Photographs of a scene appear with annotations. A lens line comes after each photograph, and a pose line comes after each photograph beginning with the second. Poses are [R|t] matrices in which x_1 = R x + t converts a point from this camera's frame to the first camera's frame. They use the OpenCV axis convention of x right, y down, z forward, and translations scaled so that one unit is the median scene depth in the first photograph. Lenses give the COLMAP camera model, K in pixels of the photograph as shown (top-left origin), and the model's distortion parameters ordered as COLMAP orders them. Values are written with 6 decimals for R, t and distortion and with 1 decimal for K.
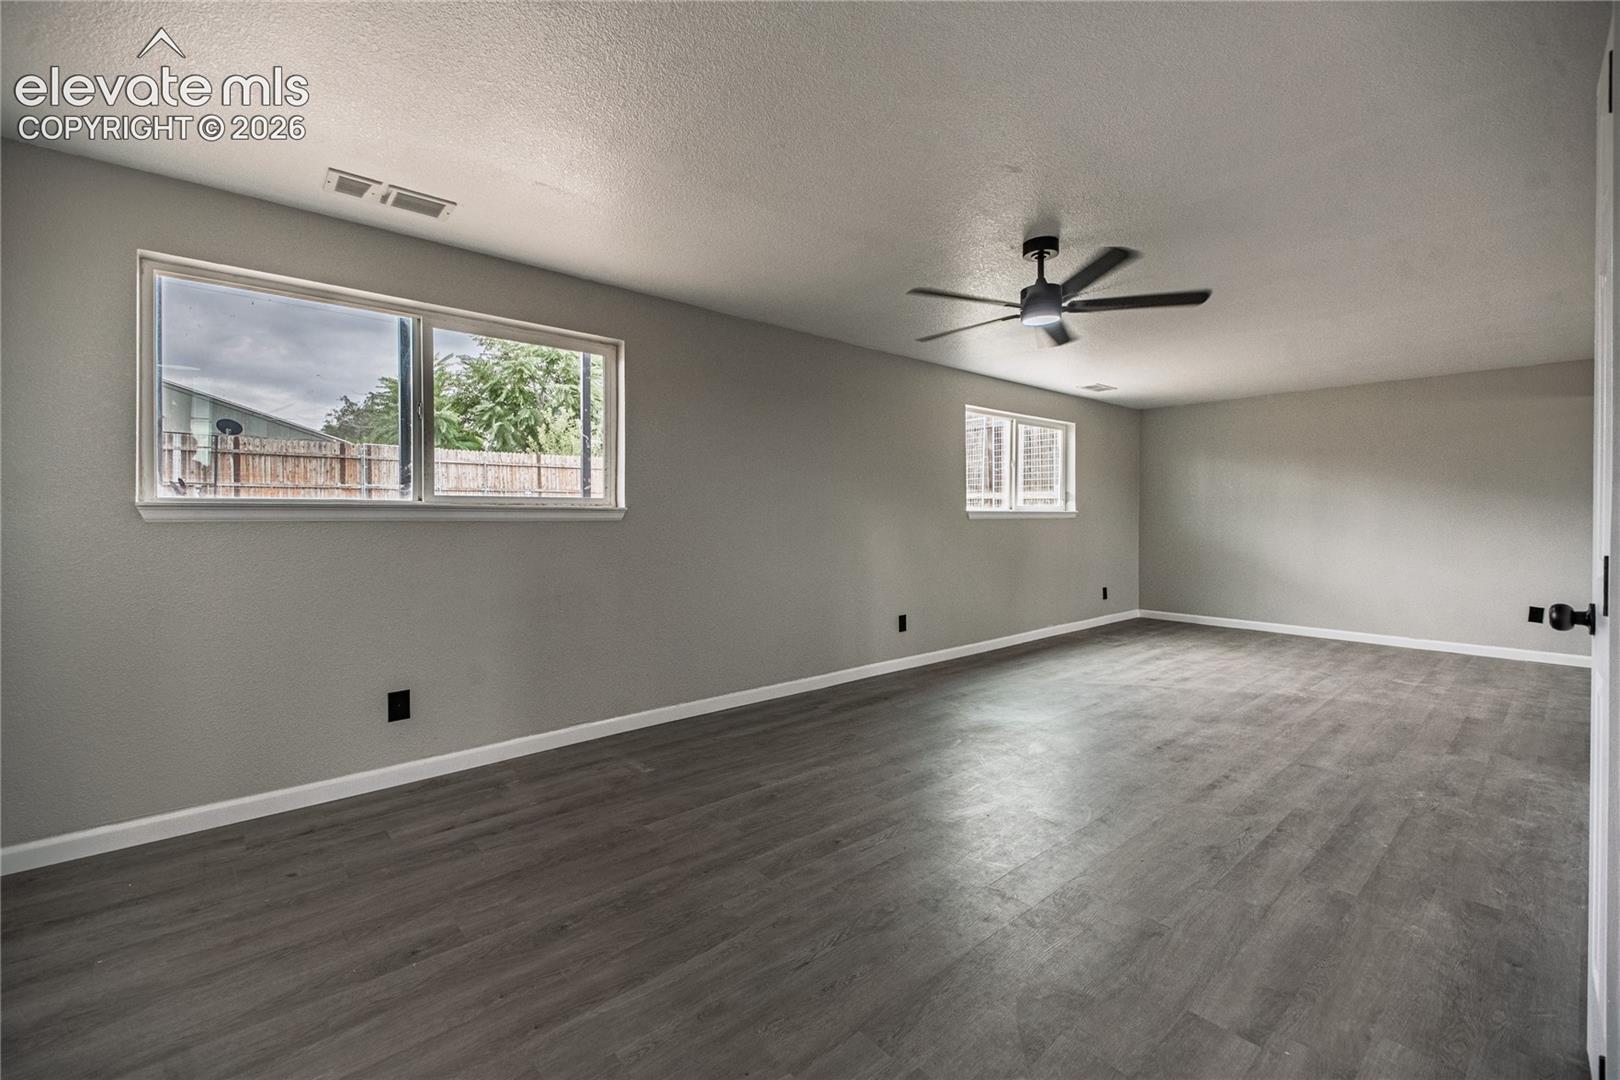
lens RADIAL K [[676.2, 0, 804.1], [0, 676.2, 514.6], [0, 0, 1]] dist [0.001734, -0.000162]
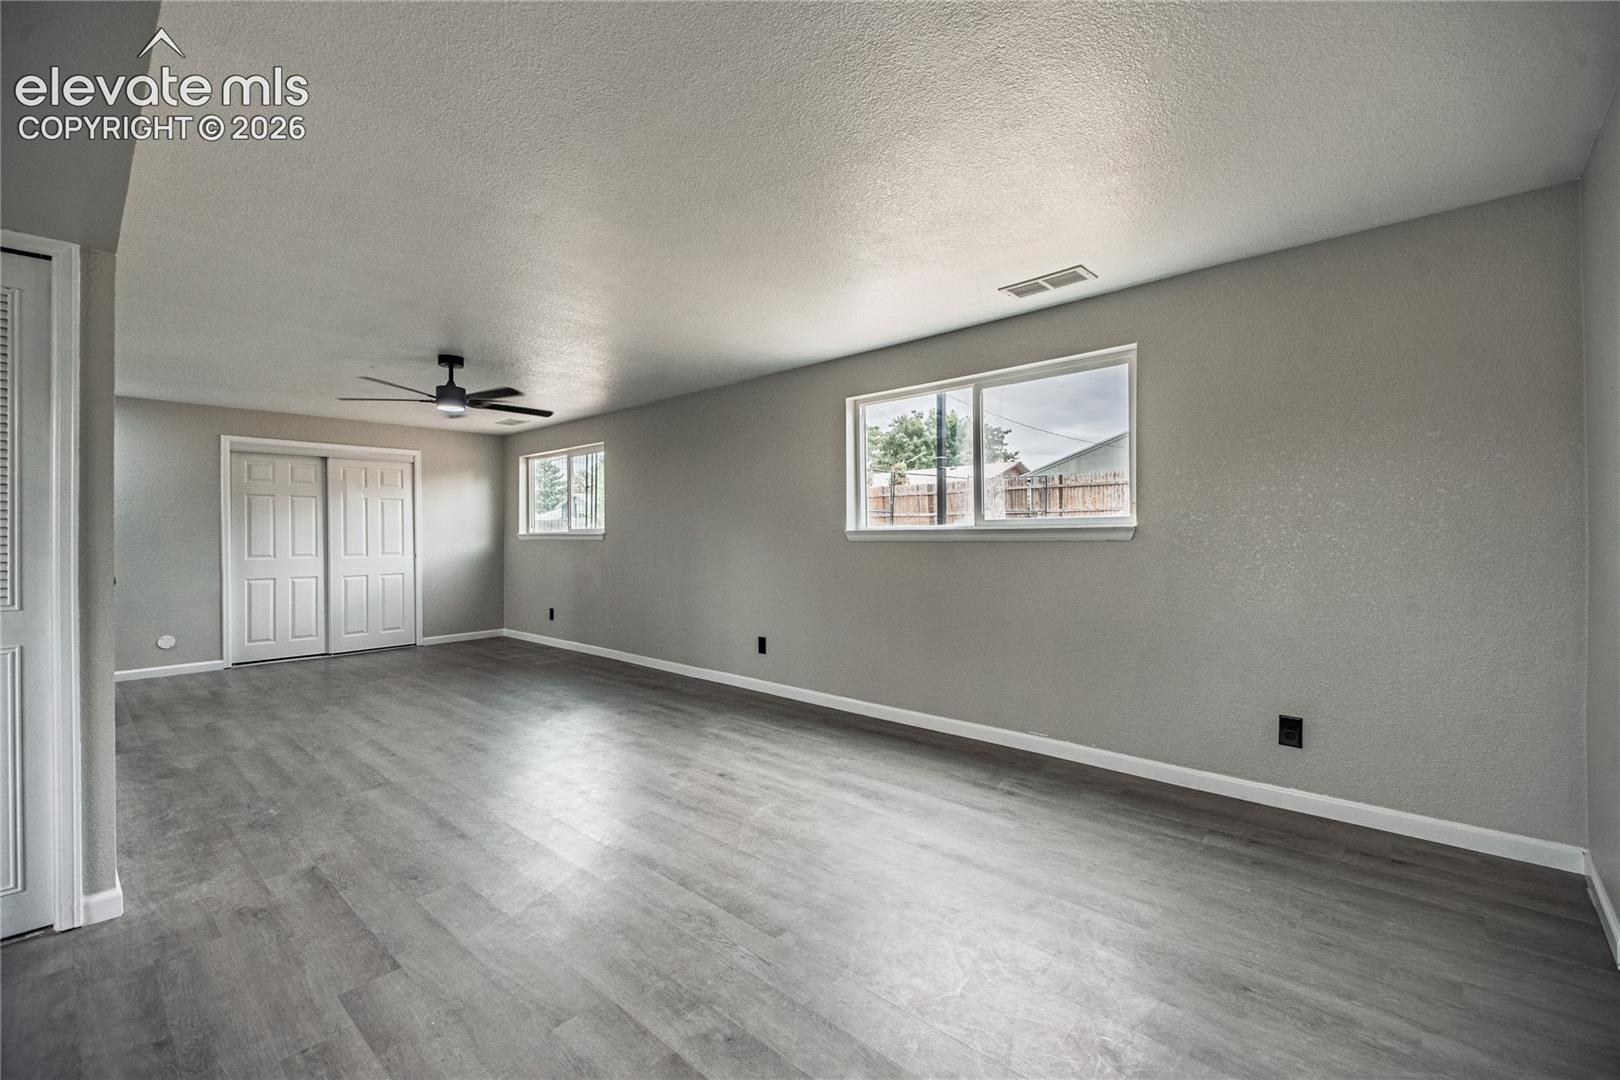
lens RADIAL K [[675.4, 0, 809.6], [0, 675.4, 528.1], [0, 0, 1]] dist [0.001199, 0.000016]
pose [[0.128600, -0.012076, -0.991623, 2.286955], [0.009106, 0.999898, -0.010996, -0.000798], [0.991655, -0.007615, 0.128697, 1.883562]]
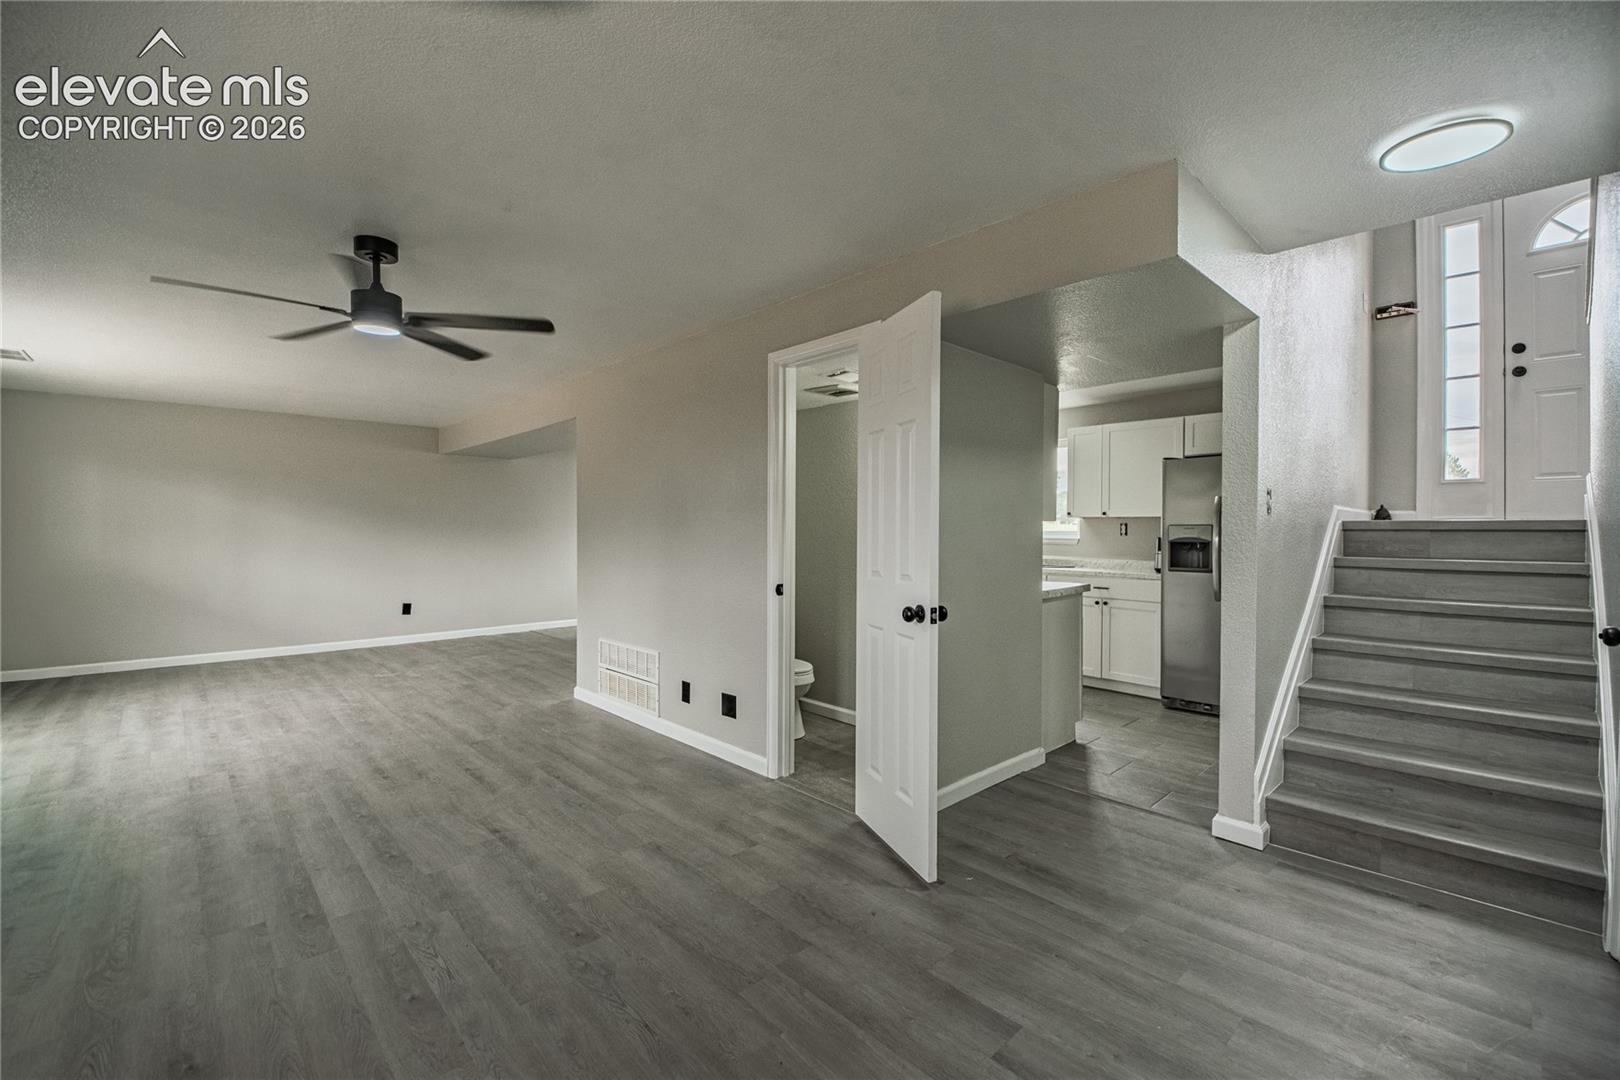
lens RADIAL K [[683.8, 0, 800.6], [0, 683.8, 532.4], [0, 0, 1]] dist [-0.013981, -0.000137]
pose [[-0.042867, -0.009089, 0.999039, -0.670005], [-0.000313, 0.999959, 0.009084, -0.037074], [-0.999081, 0.000077, -0.042868, 0.566510]]
